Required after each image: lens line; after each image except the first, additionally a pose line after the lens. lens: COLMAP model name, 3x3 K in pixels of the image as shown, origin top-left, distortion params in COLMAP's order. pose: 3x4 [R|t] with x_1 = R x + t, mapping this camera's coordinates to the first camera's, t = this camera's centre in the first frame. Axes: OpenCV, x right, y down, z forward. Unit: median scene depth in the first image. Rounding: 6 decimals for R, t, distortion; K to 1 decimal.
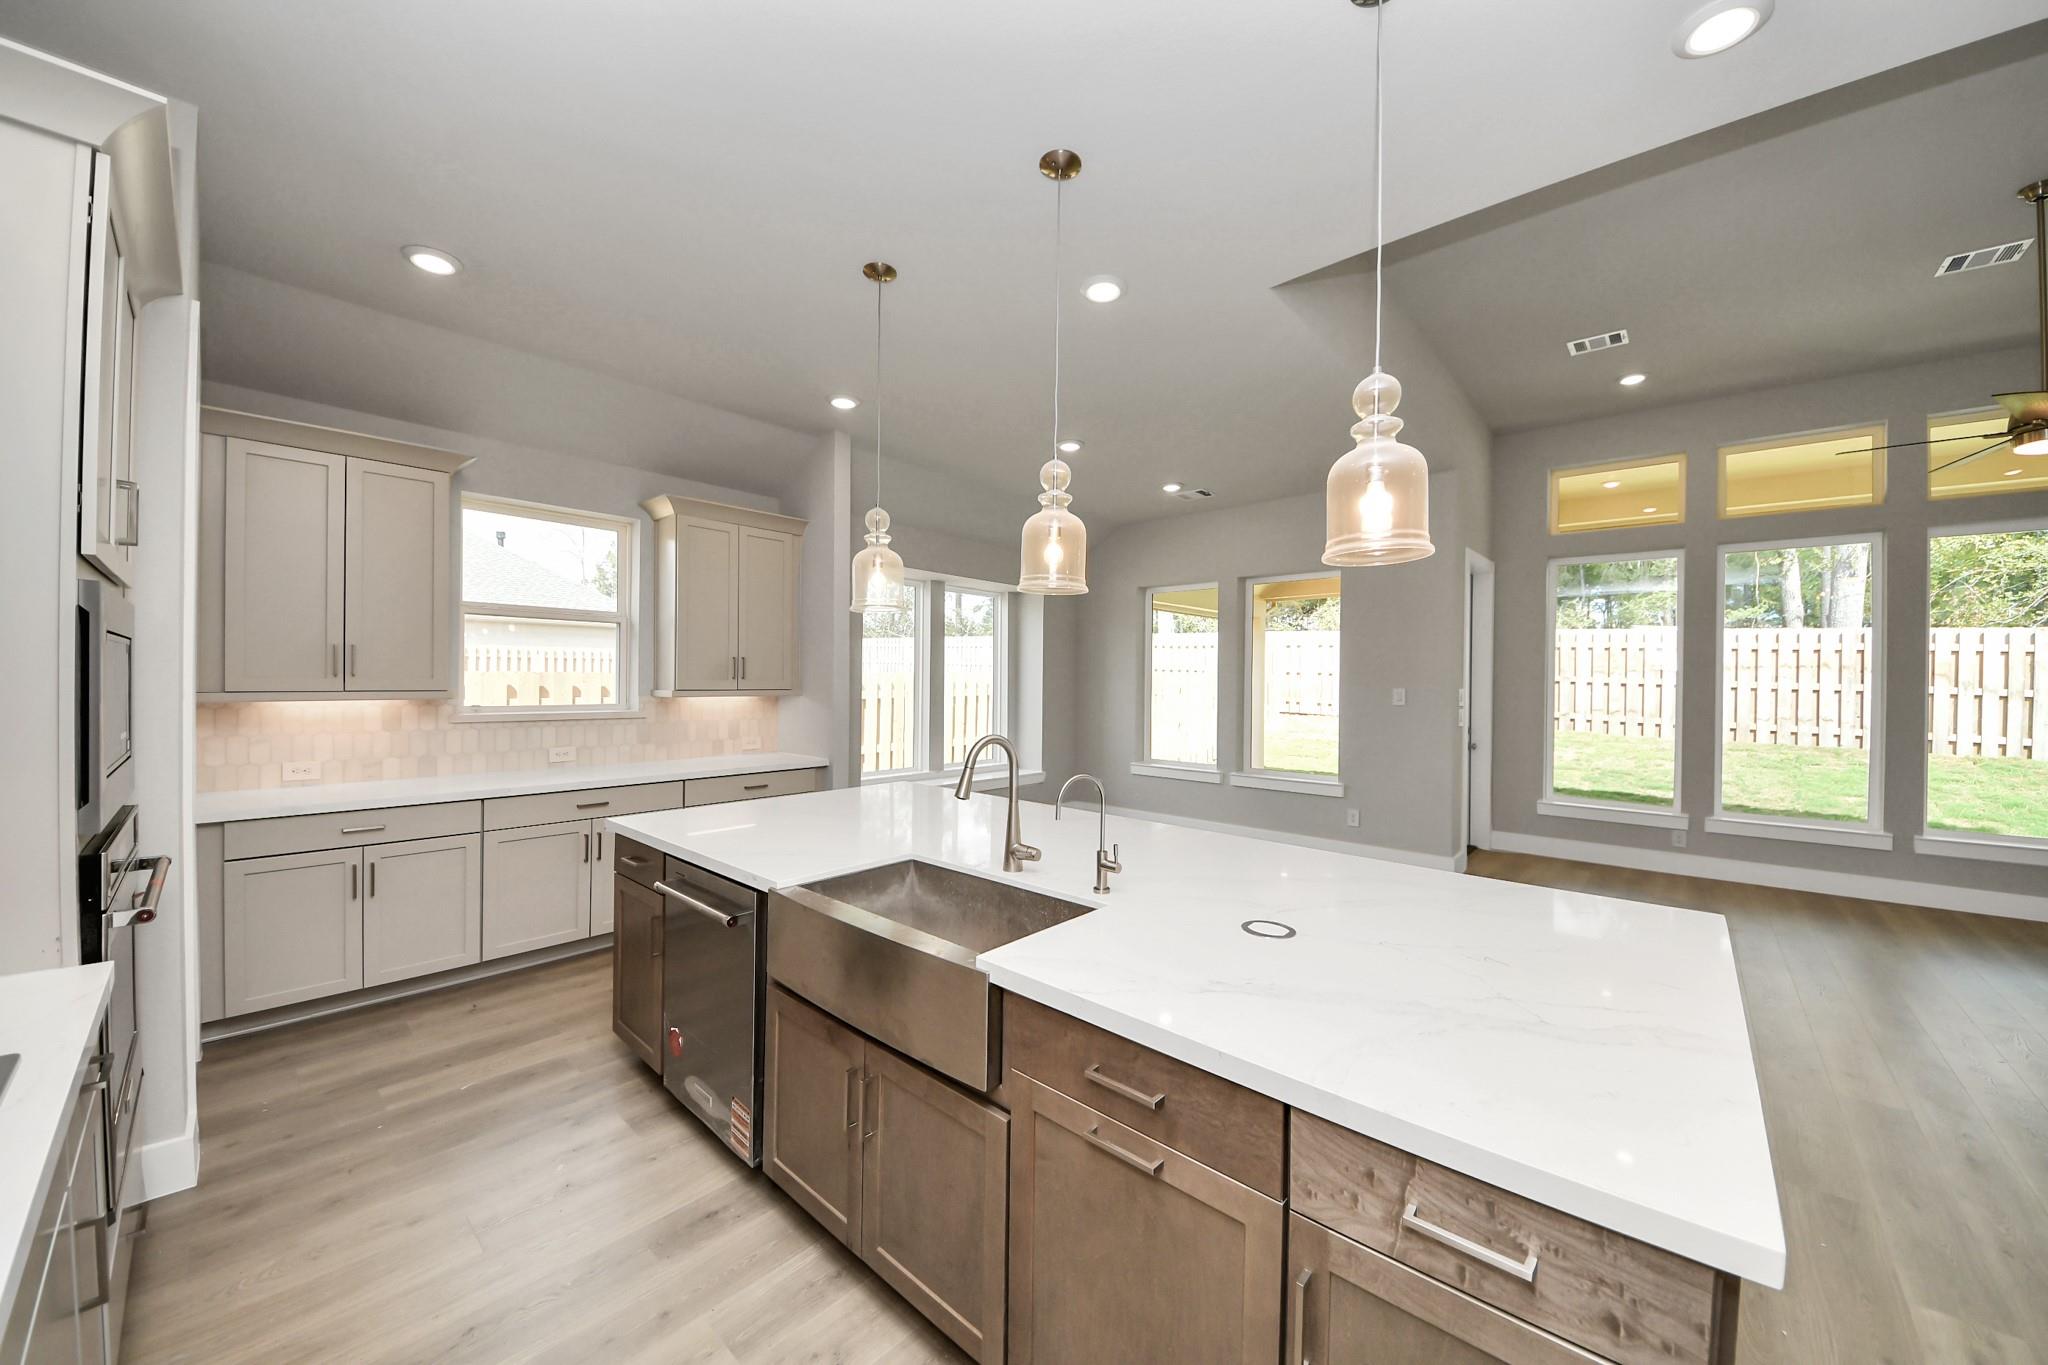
lens RADIAL K [[729.5, 0, 1015.5], [0, 729.5, 678.9], [0, 0, 1]] dist [0.007888, -0.007683]
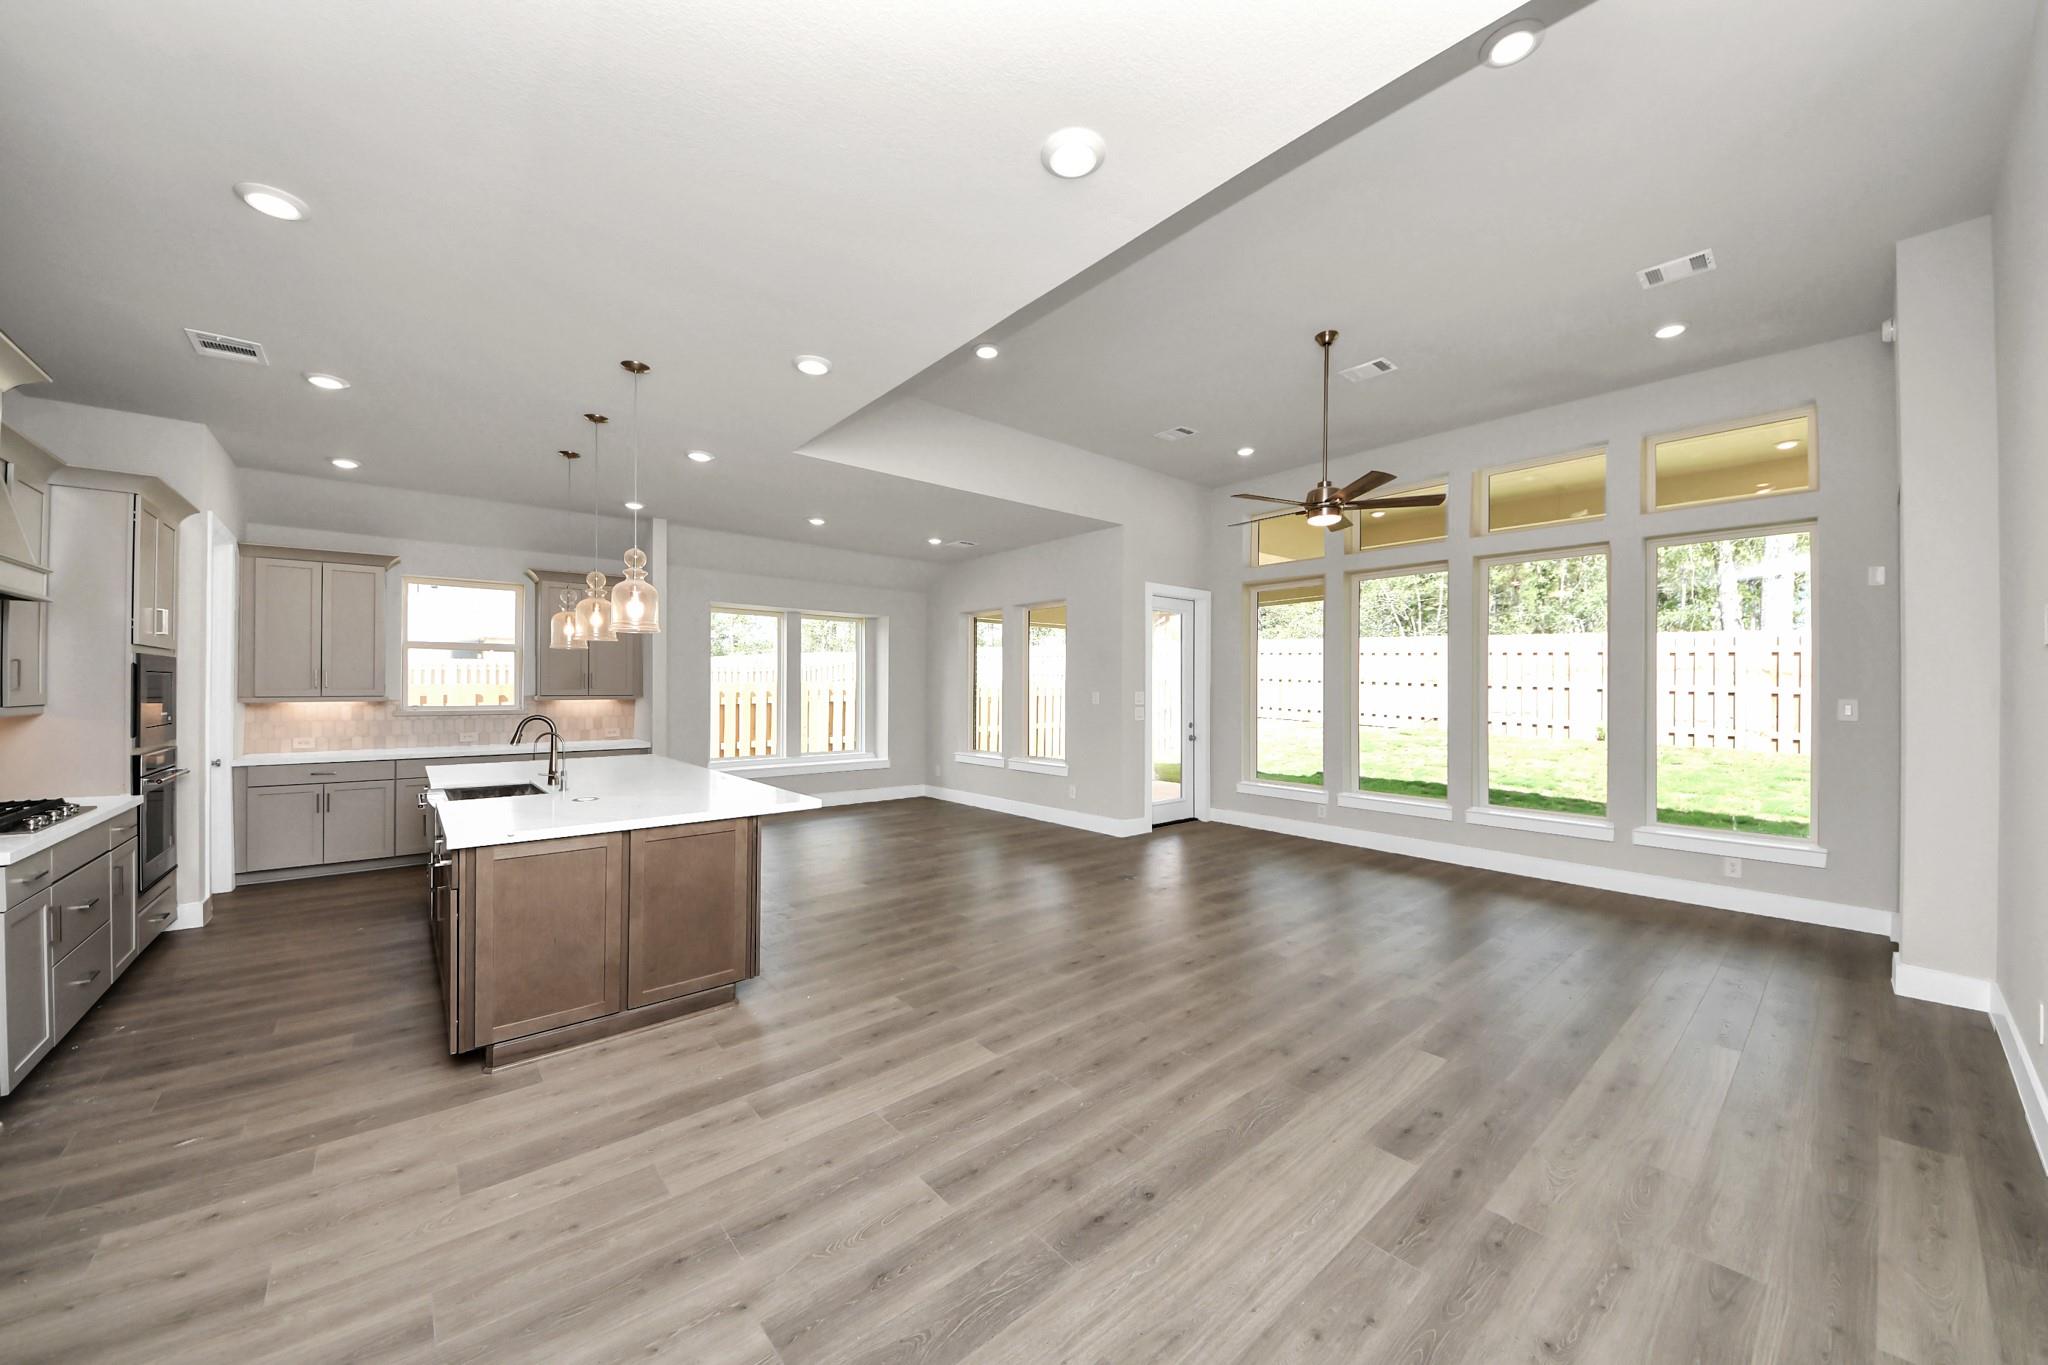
lens RADIAL K [[729.5, 0, 1026.2], [0, 729.5, 685.1], [0, 0, 1]] dist [0.007888, -0.007683]
pose [[0.991706, -0.005851, -0.128394, 0.862808], [0.006067, 0.999981, 0.001295, -0.002899], [0.128384, -0.002064, 0.991722, -0.457291]]
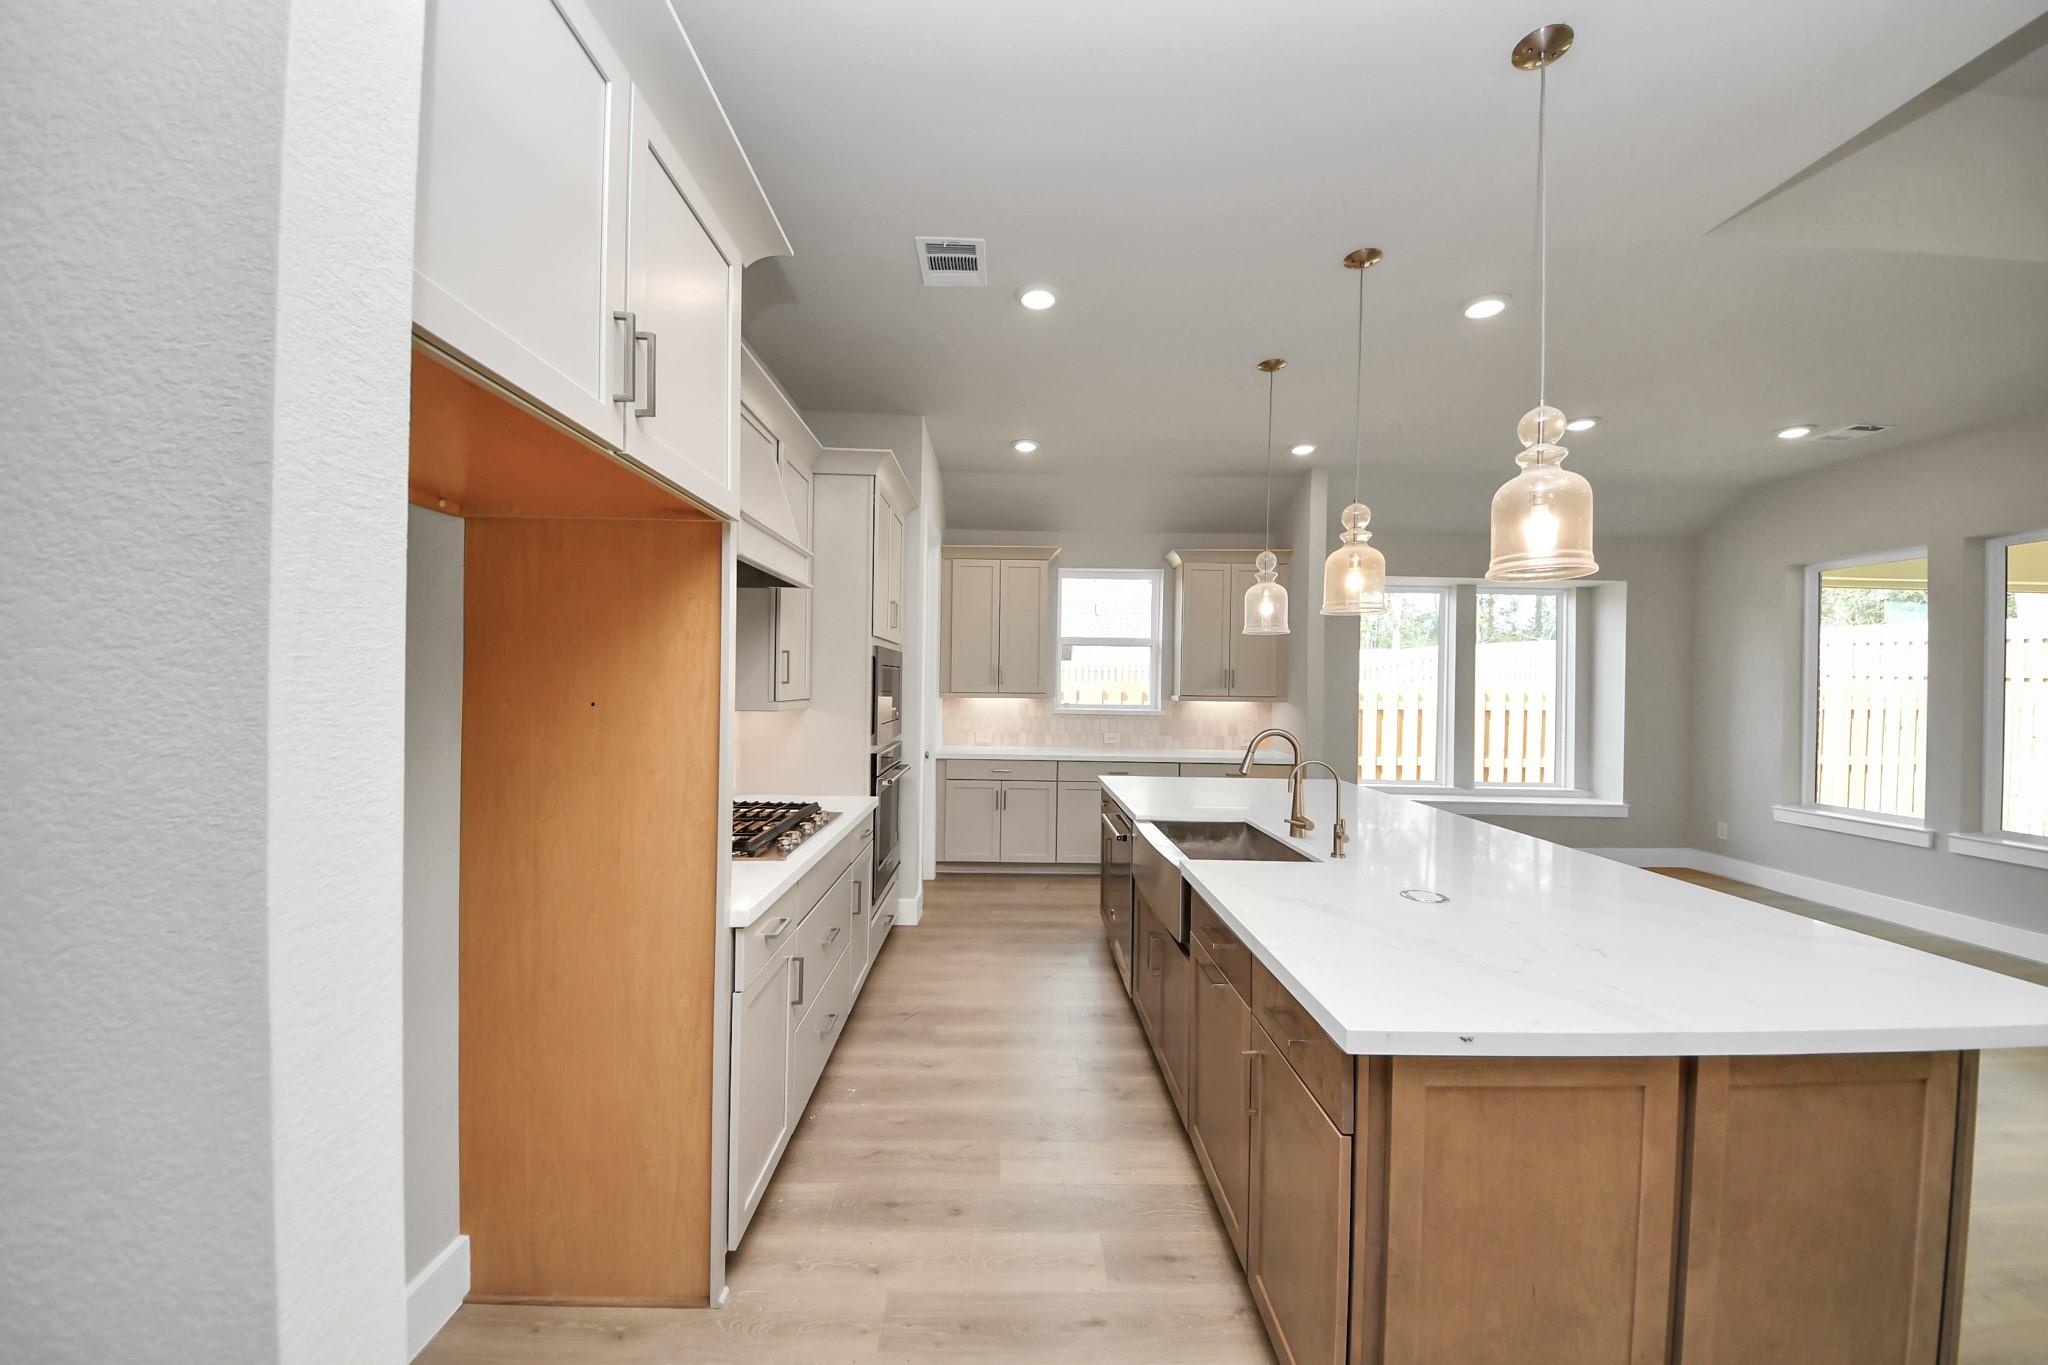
lens RADIAL K [[729.5, 0, 1021.7], [0, 729.5, 686.2], [0, 0, 1]] dist [0.007888, -0.007683]
pose [[0.684990, 0.004256, -0.728540, 0.346213], [-0.004816, 0.999988, 0.001314, -0.001811], [0.728536, 0.002608, 0.685002, -0.137753]]
